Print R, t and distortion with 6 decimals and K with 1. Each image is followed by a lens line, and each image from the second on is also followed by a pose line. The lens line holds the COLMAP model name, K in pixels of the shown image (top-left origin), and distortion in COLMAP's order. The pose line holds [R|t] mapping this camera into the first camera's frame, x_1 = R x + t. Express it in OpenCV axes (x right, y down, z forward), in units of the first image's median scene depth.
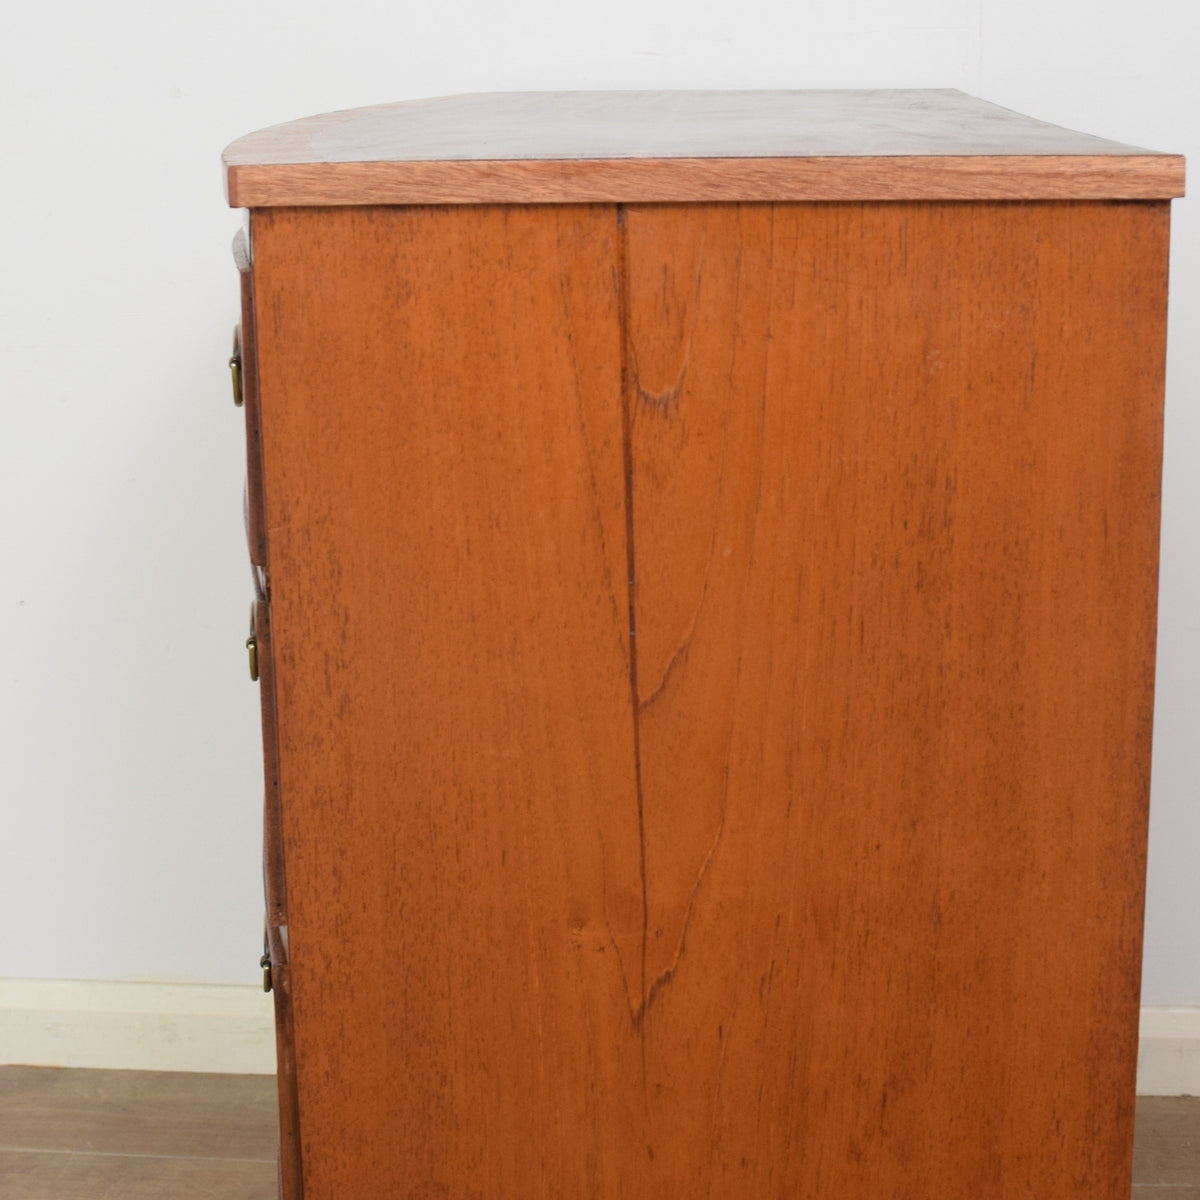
lens RADIAL K [[2713.0, 0, 598.9], [0, 2713.0, 533.7], [0, 0, 1]] dist [-0.154917, 0.000000]
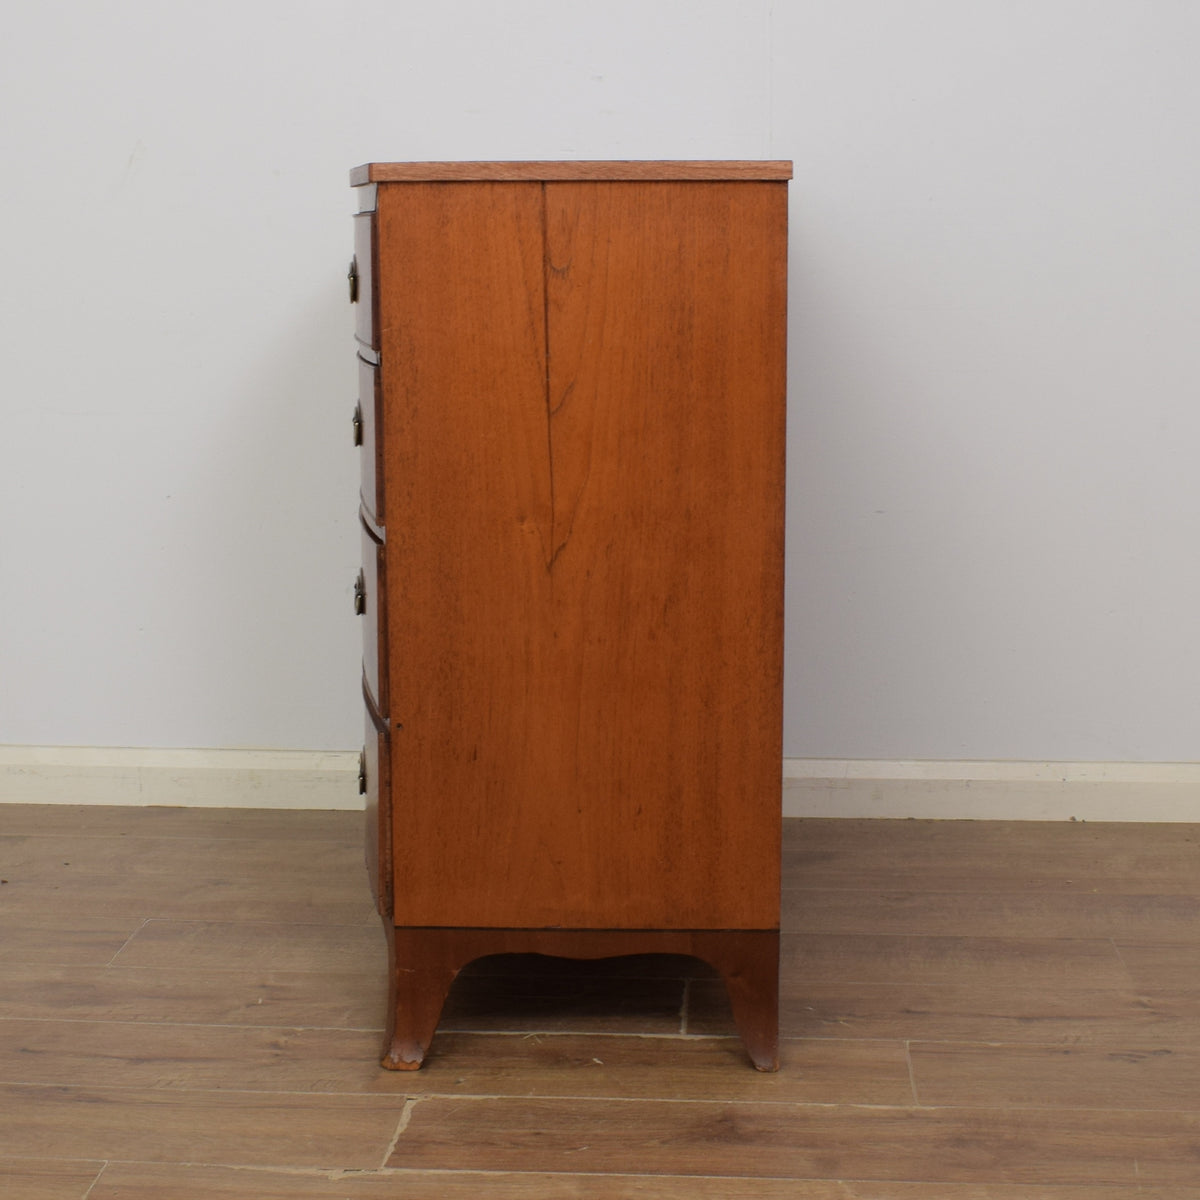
lens RADIAL K [[2713.0, 0, 600.9], [0, 2713.0, 599.8], [0, 0, 1]] dist [-0.154917, 0.000000]
pose [[0.999753, 0.007153, 0.021028, 0.010620], [-0.006276, 0.999119, -0.041501, 0.304335], [-0.021306, 0.041359, 0.998917, -1.175091]]
